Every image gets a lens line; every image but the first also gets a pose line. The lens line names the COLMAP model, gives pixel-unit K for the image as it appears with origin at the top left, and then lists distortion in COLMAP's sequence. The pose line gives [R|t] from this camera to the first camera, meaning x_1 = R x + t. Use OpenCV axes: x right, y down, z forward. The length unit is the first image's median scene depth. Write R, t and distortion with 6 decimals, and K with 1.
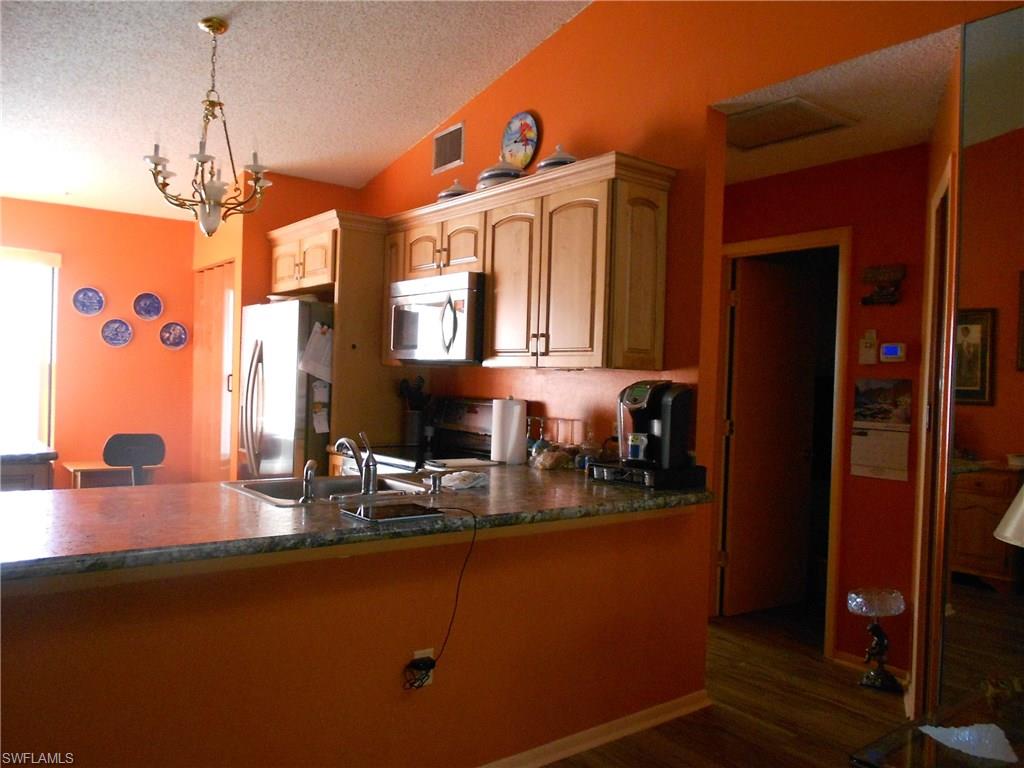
lens RADIAL K [[813.7, 0, 514.7], [0, 813.7, 389.6], [0, 0, 1]] dist [0.006113, 0.005352]
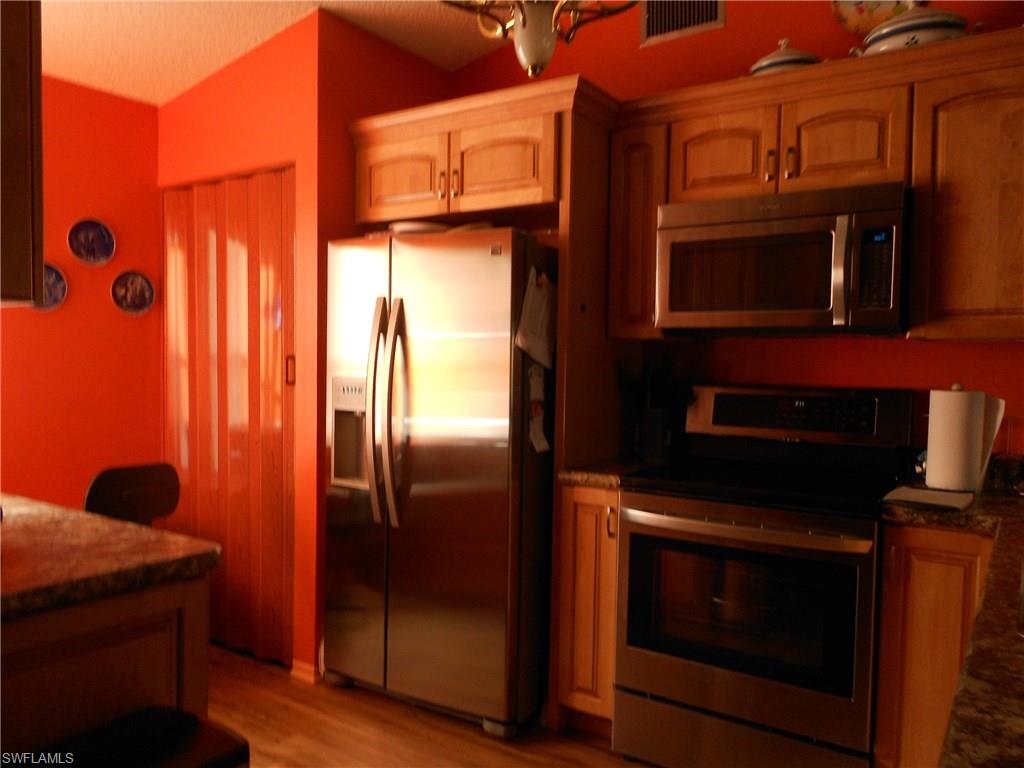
lens RADIAL K [[813.7, 0, 519.3], [0, 813.7, 384.3], [0, 0, 1]] dist [0.006113, 0.005352]
pose [[0.946363, -0.033687, 0.321344, -0.394827], [0.022118, 0.998971, 0.039586, -0.018301], [-0.322347, -0.030355, 0.946135, 0.382012]]
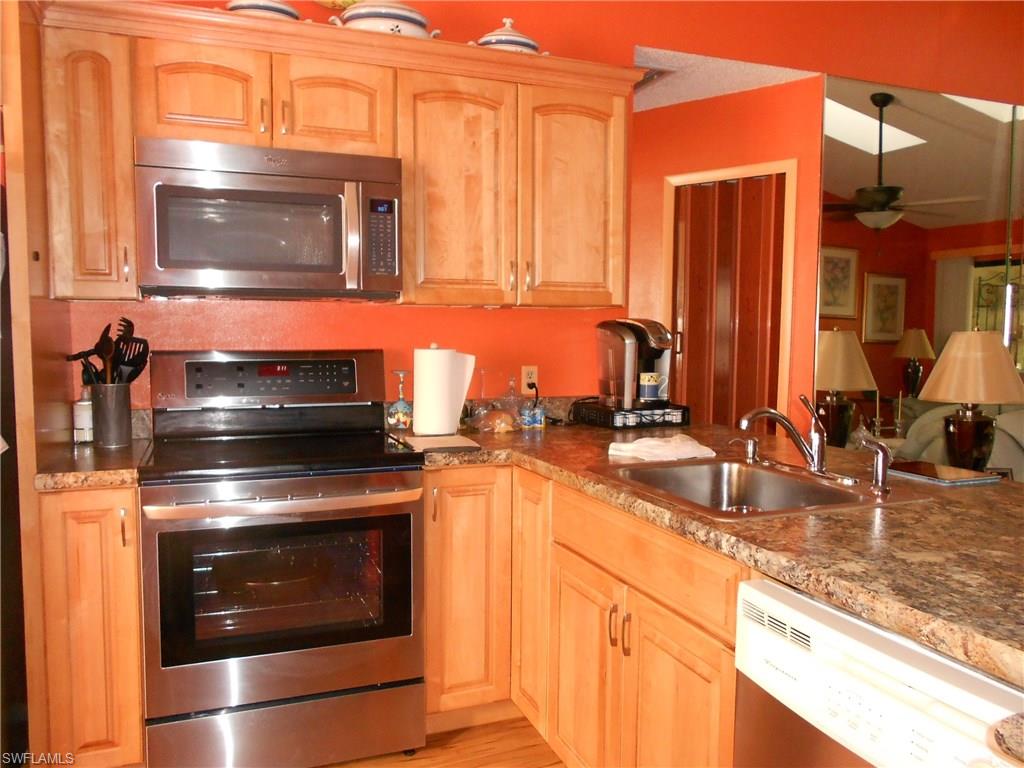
lens RADIAL K [[813.7, 0, 519.4], [0, 813.7, 382.3], [0, 0, 1]] dist [0.006113, 0.005352]
pose [[0.273511, -0.102300, 0.956413, -0.511356], [0.011115, 0.994598, 0.103205, -0.023659], [-0.961805, -0.017597, 0.273171, 0.539467]]
